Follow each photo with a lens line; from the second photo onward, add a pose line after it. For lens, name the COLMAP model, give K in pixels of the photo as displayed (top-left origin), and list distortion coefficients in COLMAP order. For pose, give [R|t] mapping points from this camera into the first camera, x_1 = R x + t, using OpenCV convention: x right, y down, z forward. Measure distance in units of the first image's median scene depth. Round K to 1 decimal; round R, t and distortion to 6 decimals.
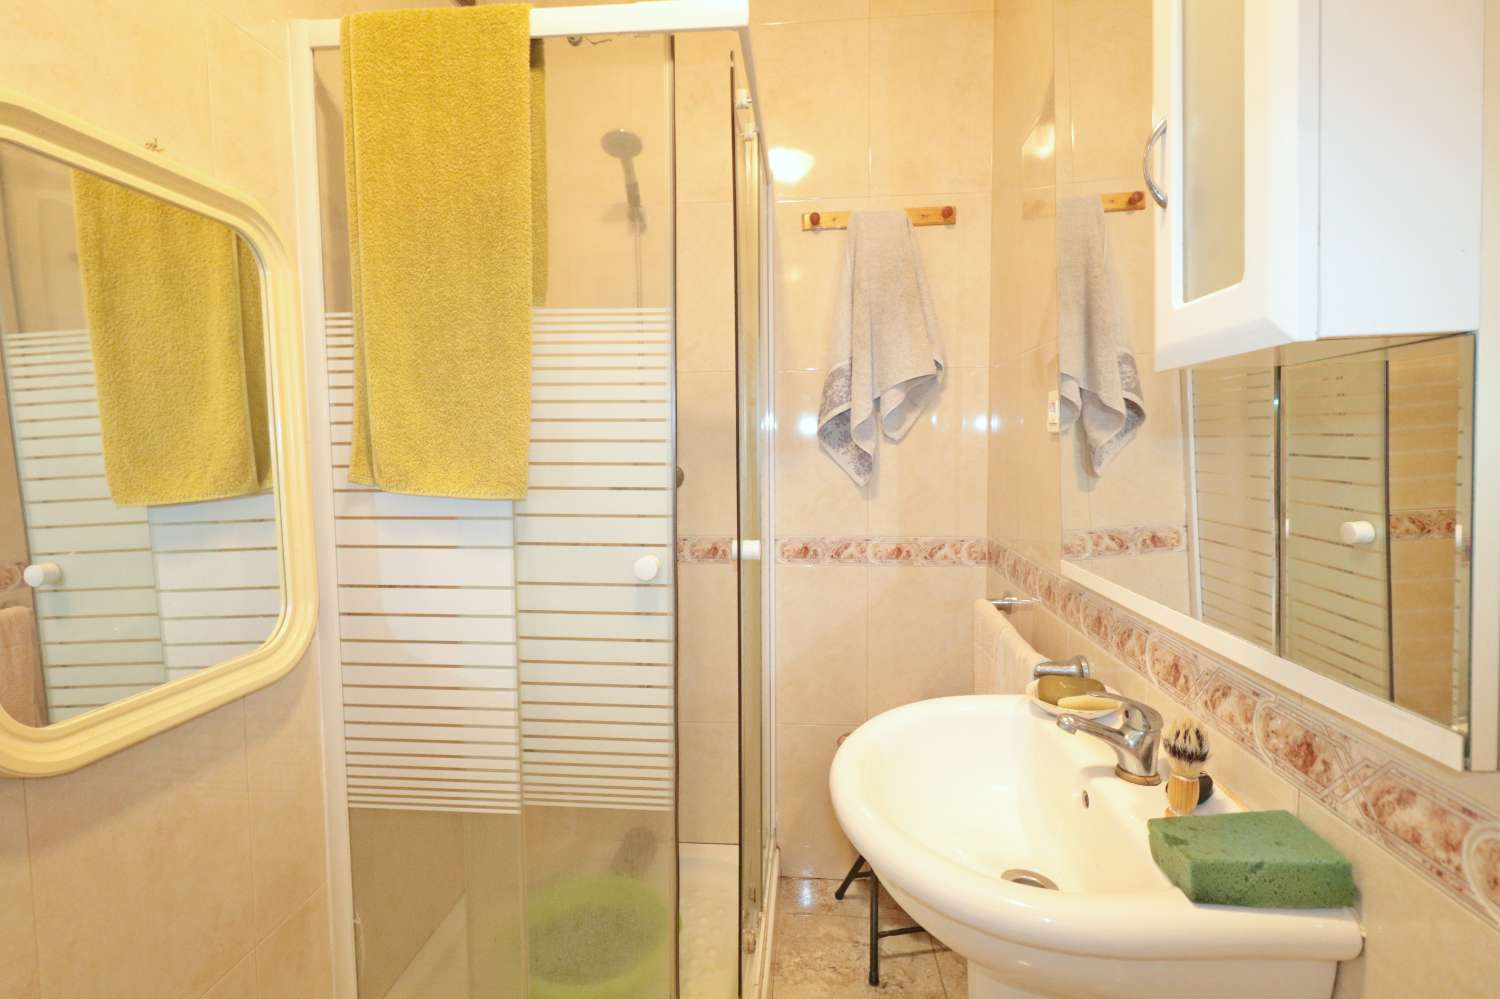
lens RADIAL K [[737.0, 0, 750.0], [0, 737.0, 491.2], [0, 0, 1]] dist [-0.002737, -0.000154]
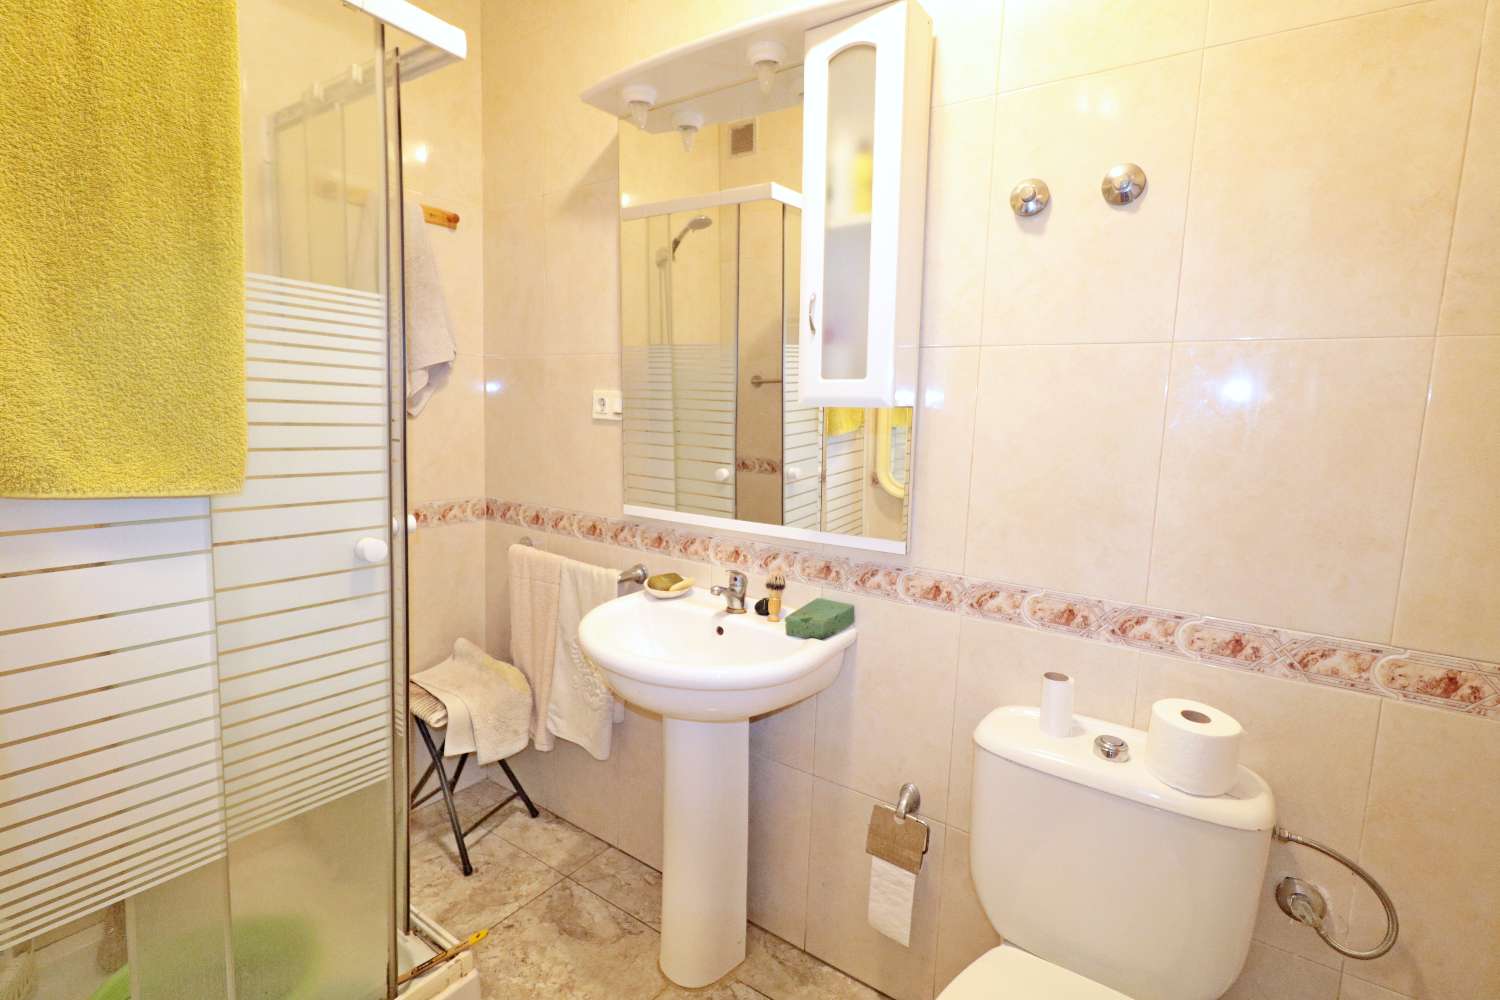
lens RADIAL K [[691.2, 0, 750.2], [0, 691.2, 495.4], [0, 0, 1]] dist [0.003296, -0.000794]
pose [[0.496373, -0.083603, 0.864074, -0.690896], [0.022947, 0.996268, 0.083211, -0.038199], [-0.867806, -0.021476, 0.496439, 0.071449]]
